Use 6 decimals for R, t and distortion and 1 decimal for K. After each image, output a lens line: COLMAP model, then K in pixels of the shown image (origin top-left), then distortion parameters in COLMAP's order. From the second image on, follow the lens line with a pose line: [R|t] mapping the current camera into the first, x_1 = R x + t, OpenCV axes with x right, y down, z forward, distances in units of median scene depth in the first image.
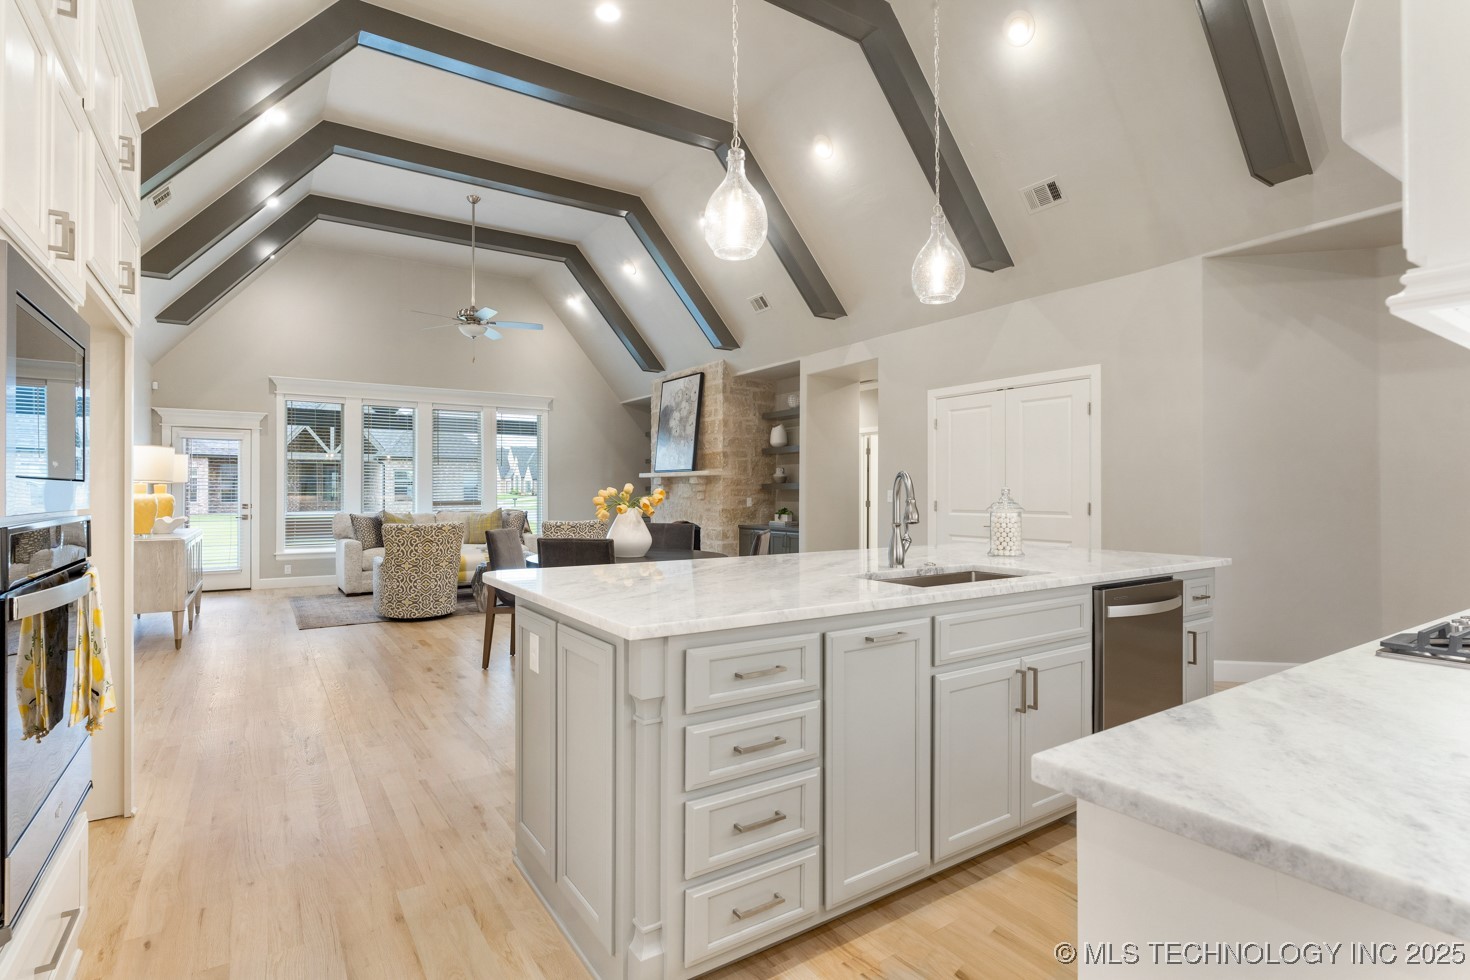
lens RADIAL K [[720.5, 0, 735.0], [0, 720.5, 490.0], [0, 0, 1]] dist [-0.023809, 0.000029]
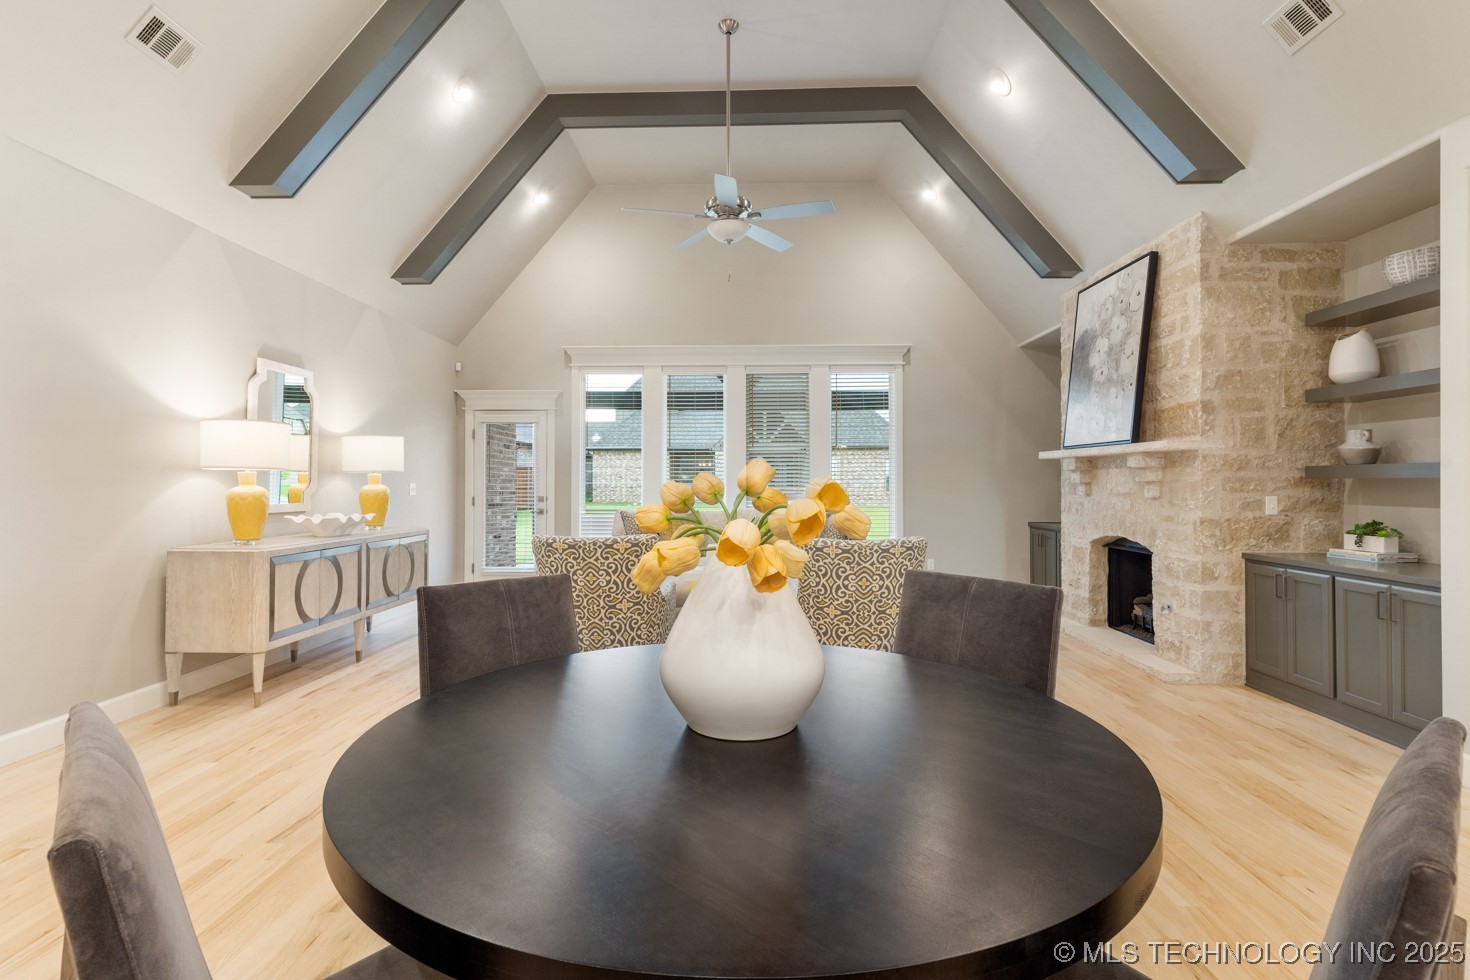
lens RADIAL K [[708.9, 0, 726.5], [0, 708.9, 472.2], [0, 0, 1]] dist [0.002548, 0.000855]
pose [[0.810731, -0.006416, -0.585384, 0.003053], [0.000740, 0.999950, -0.009935, -0.000655], [0.585418, 0.007621, 0.810696, 0.413327]]
